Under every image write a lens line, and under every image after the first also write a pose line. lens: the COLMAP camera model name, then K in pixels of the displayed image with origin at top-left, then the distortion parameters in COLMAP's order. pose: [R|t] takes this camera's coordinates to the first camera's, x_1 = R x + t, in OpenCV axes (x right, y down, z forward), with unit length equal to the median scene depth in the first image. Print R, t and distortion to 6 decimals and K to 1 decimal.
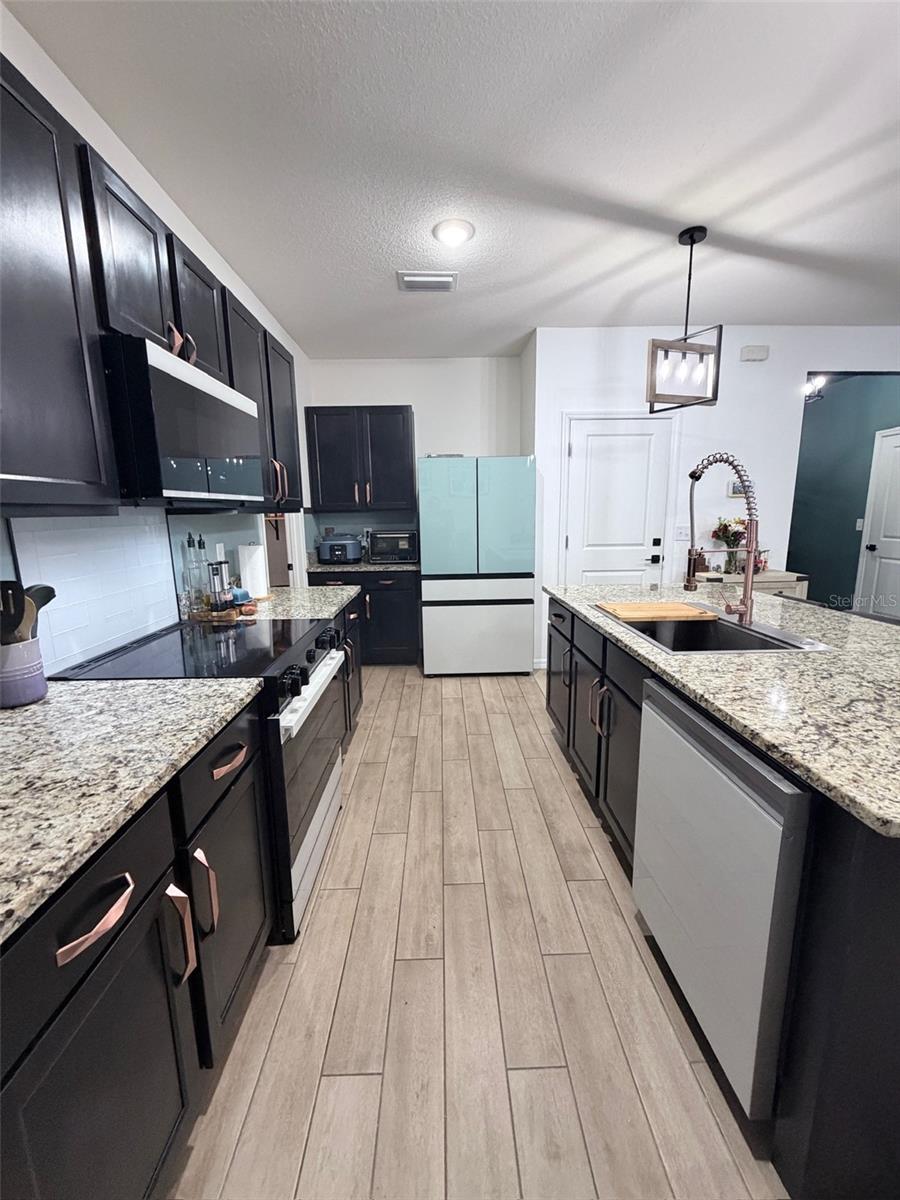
lens RADIAL K [[477.4, 0, 449.4], [0, 477.4, 597.1], [0, 0, 1]] dist [-0.001256, 0.000183]
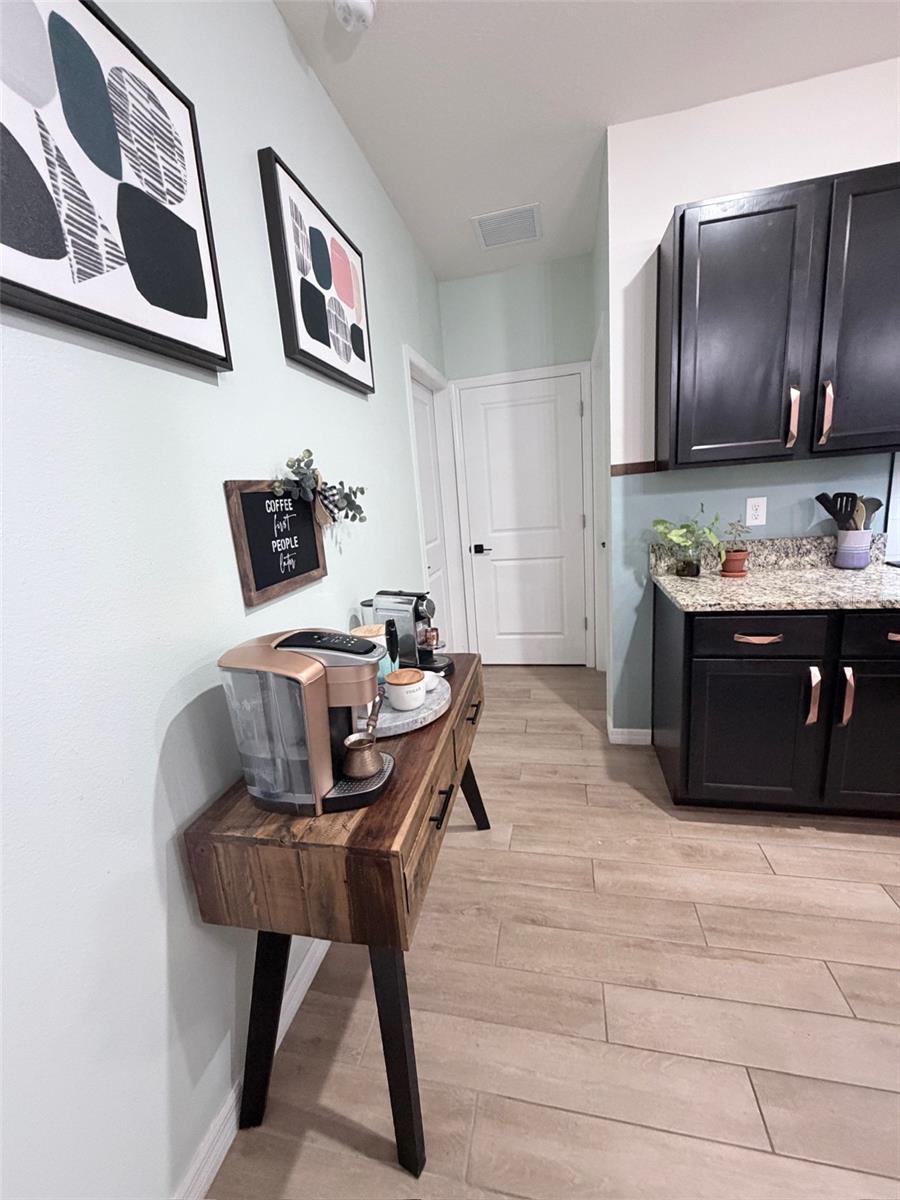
lens RADIAL K [[477.4, 0, 449.4], [0, 477.4, 597.1], [0, 0, 1]] dist [-0.001256, 0.000183]
pose [[-0.238592, 0.245183, -0.939659, 1.350042], [-0.083901, 0.958781, 0.271476, -0.020602], [0.967489, 0.143610, -0.208186, -0.000474]]
